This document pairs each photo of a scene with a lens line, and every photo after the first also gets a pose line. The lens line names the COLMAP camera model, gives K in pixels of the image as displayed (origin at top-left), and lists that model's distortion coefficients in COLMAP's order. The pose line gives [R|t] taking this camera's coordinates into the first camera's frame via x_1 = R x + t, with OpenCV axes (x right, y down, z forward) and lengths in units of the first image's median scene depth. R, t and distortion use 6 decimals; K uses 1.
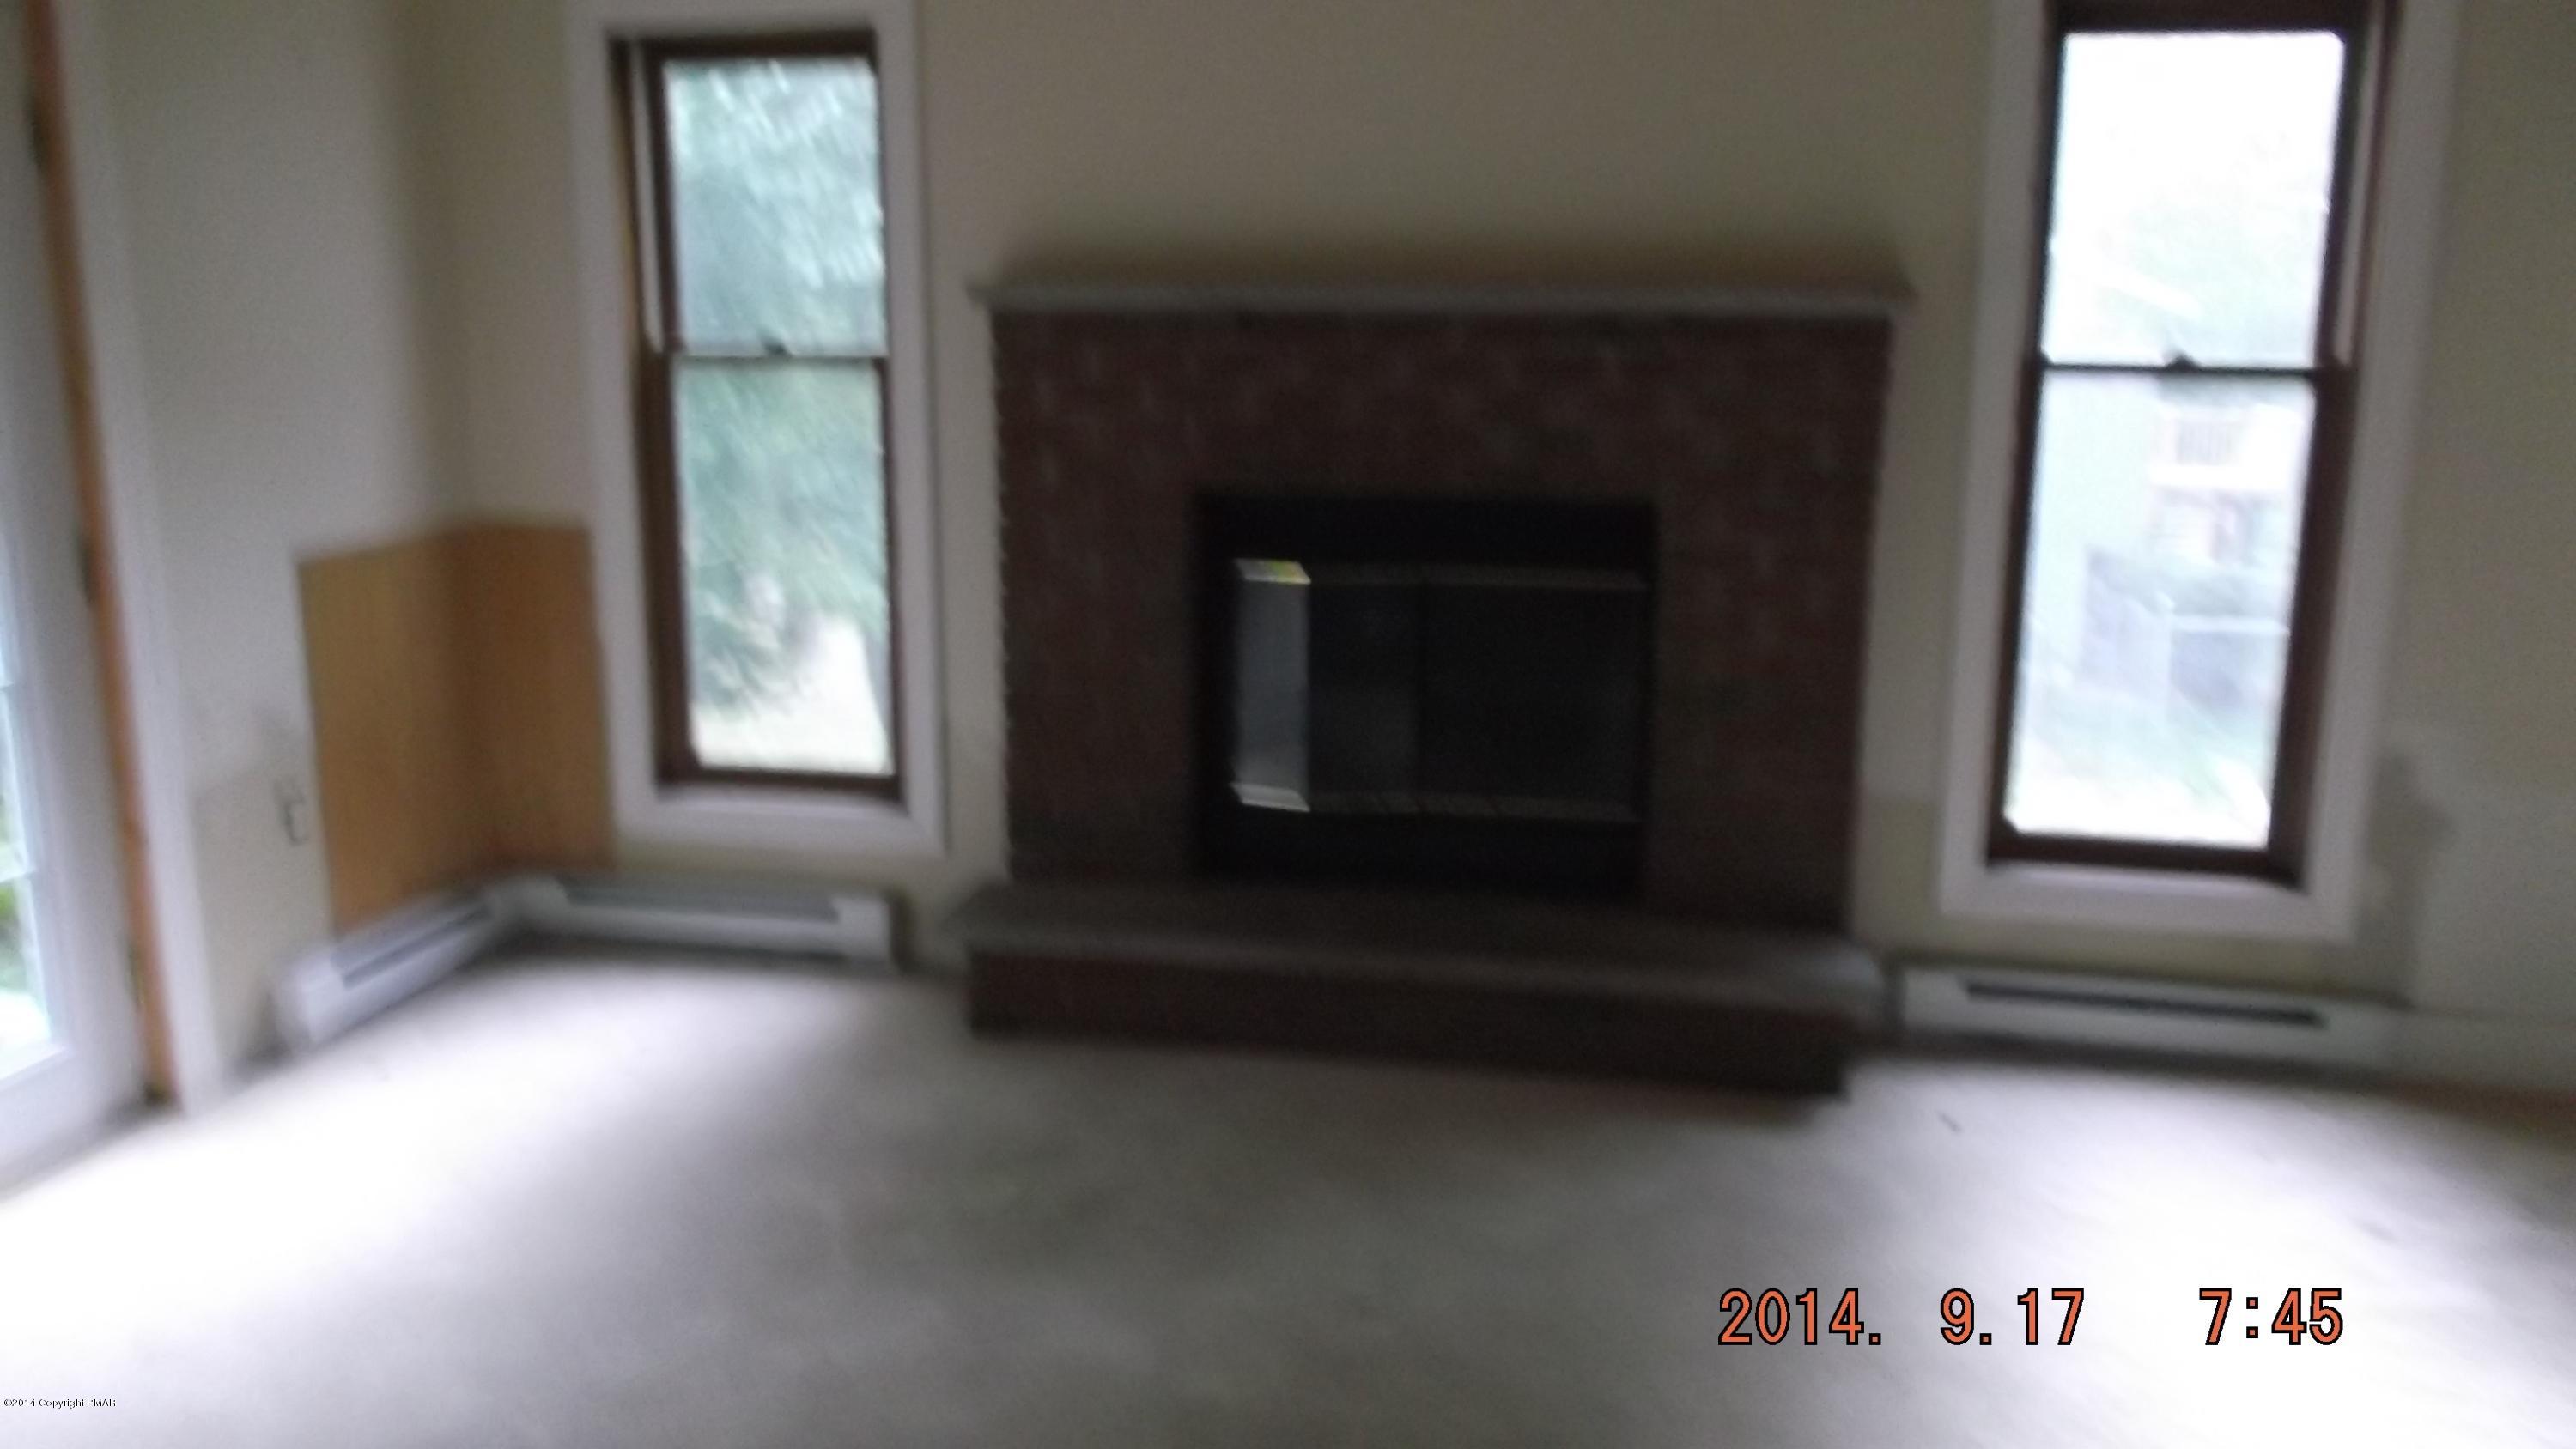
lens RADIAL K [[1948.4, 0, 1286.7], [0, 1948.4, 749.6], [0, 0, 1]] dist [-0.034878, -0.000218]
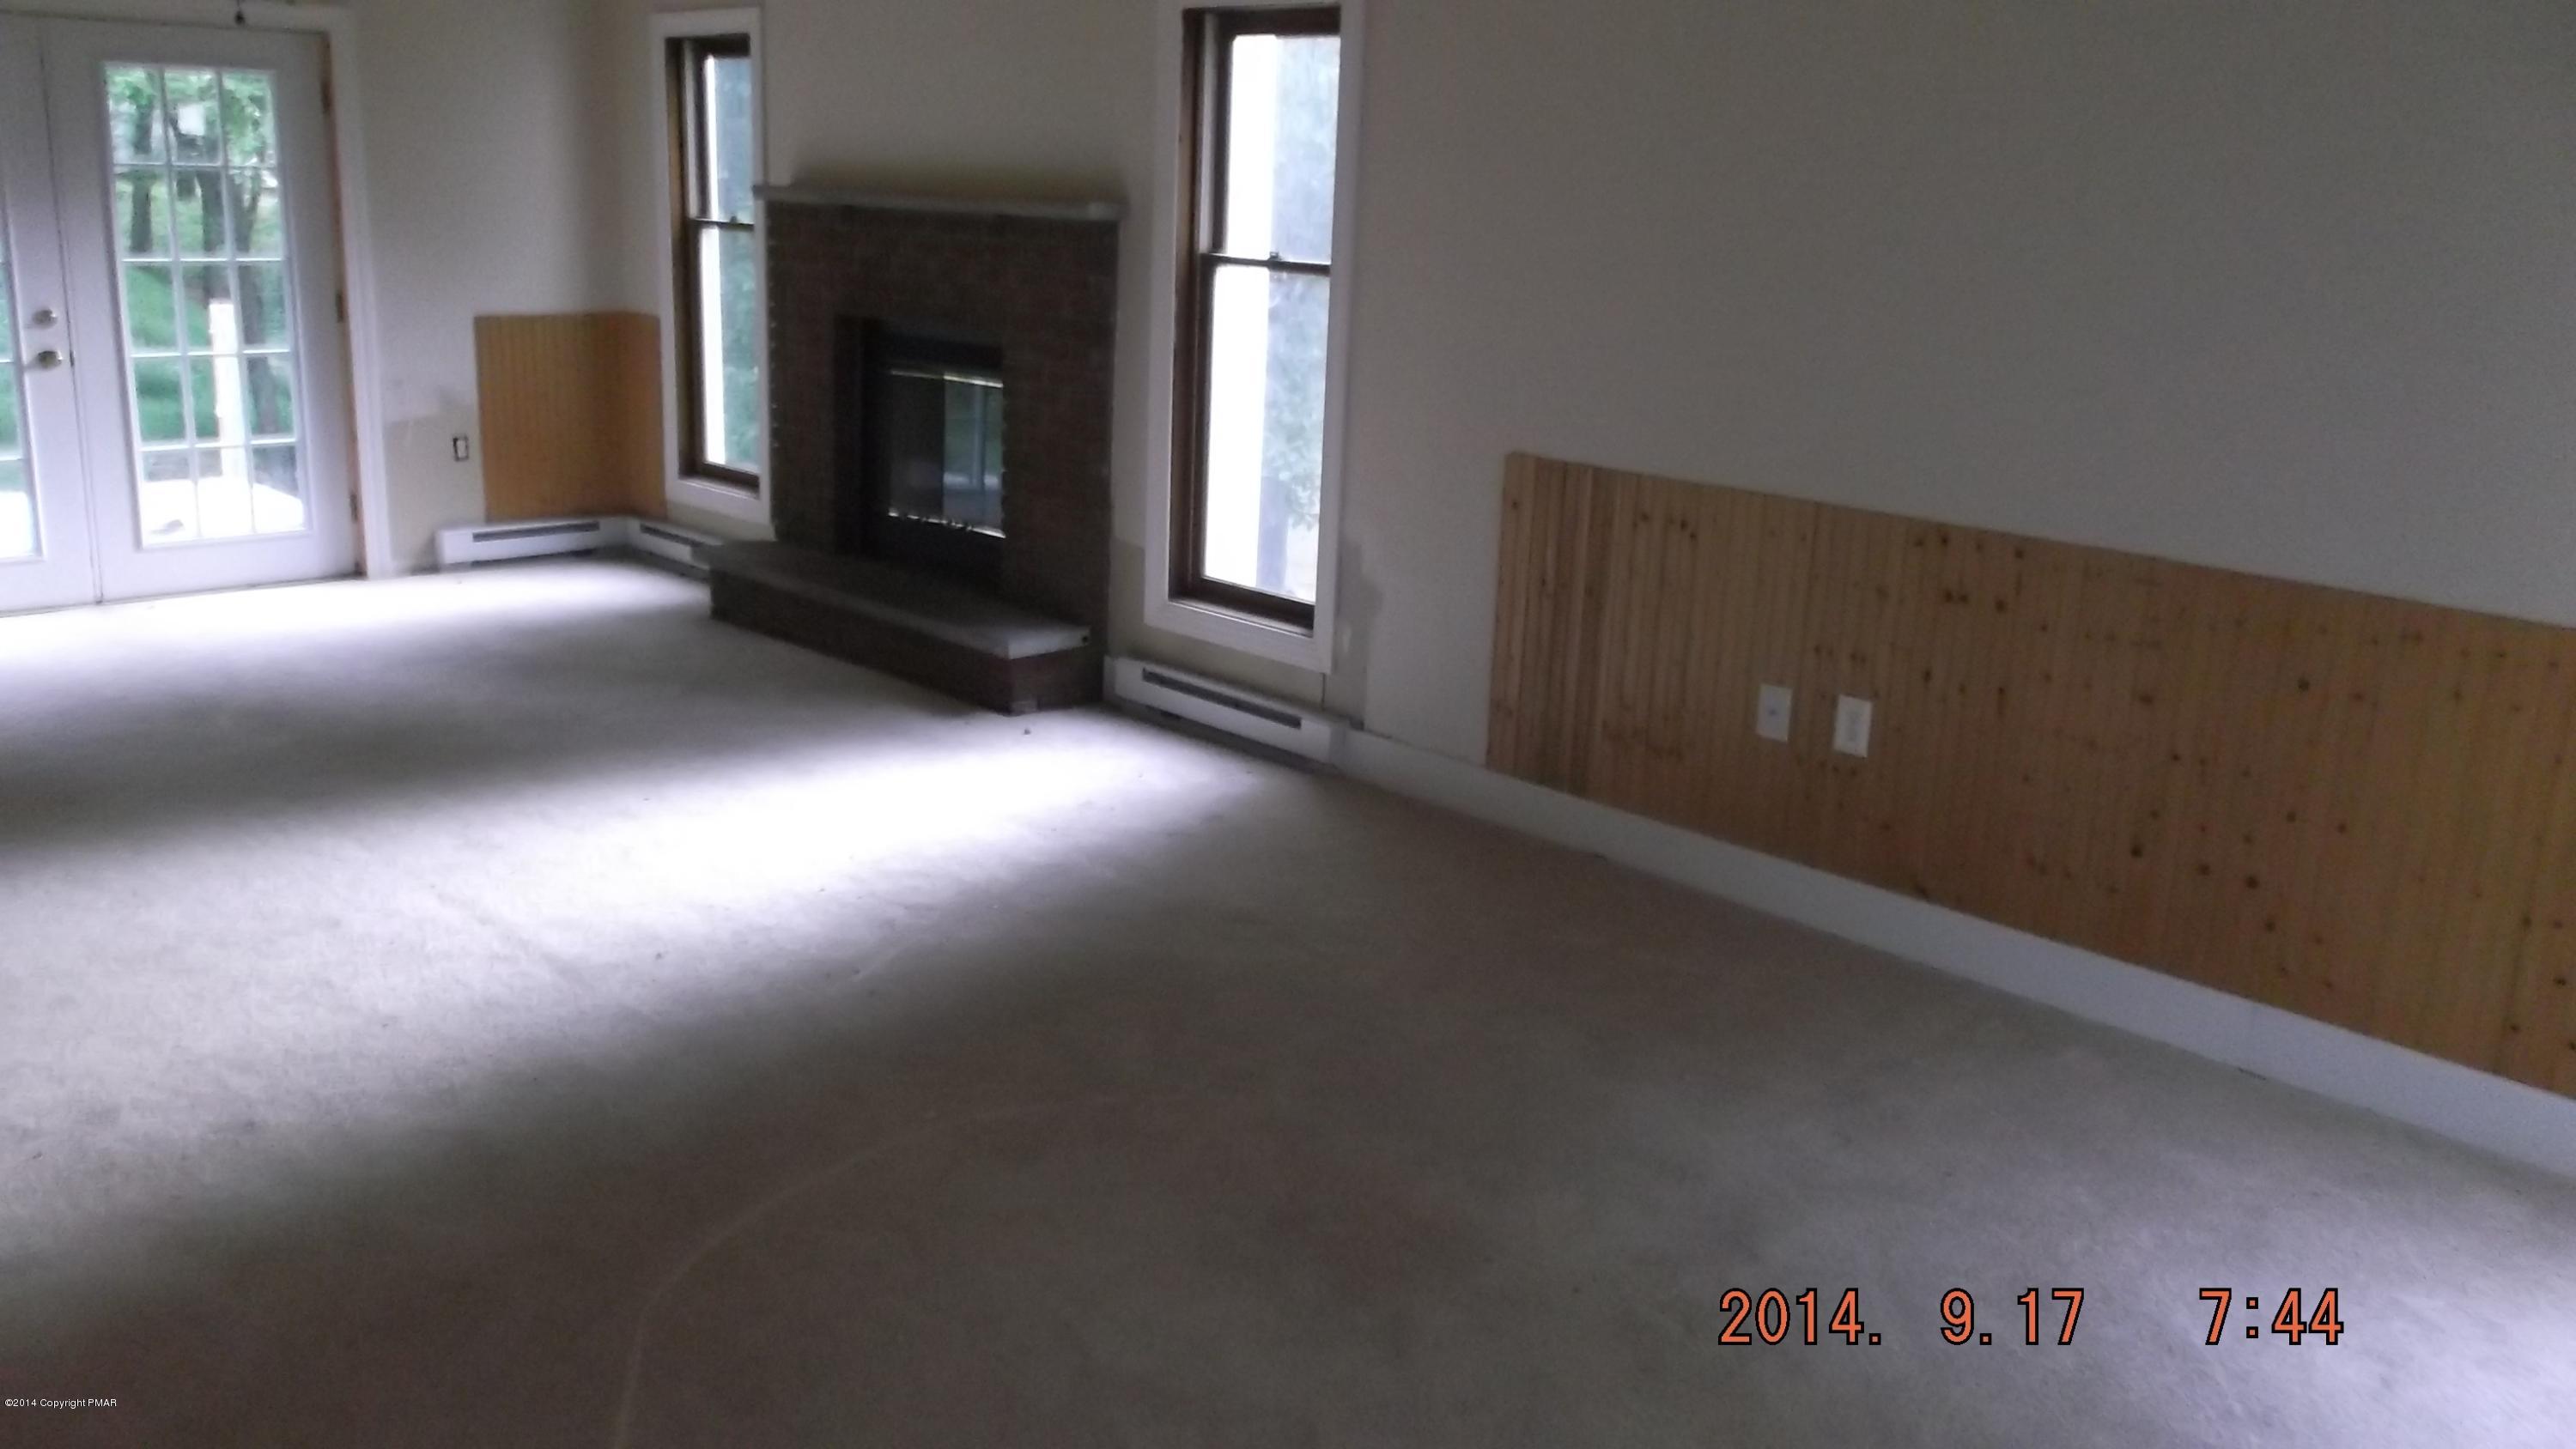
lens RADIAL K [[2027.7, 0, 1282.6], [0, 2027.7, 708.0], [0, 0, 1]] dist [-0.009946, -0.005808]
pose [[0.840315, 0.164837, -0.516430, 1.284462], [-0.166489, 0.985082, 0.043520, 0.064784], [0.515900, 0.049410, 0.855223, -0.286812]]
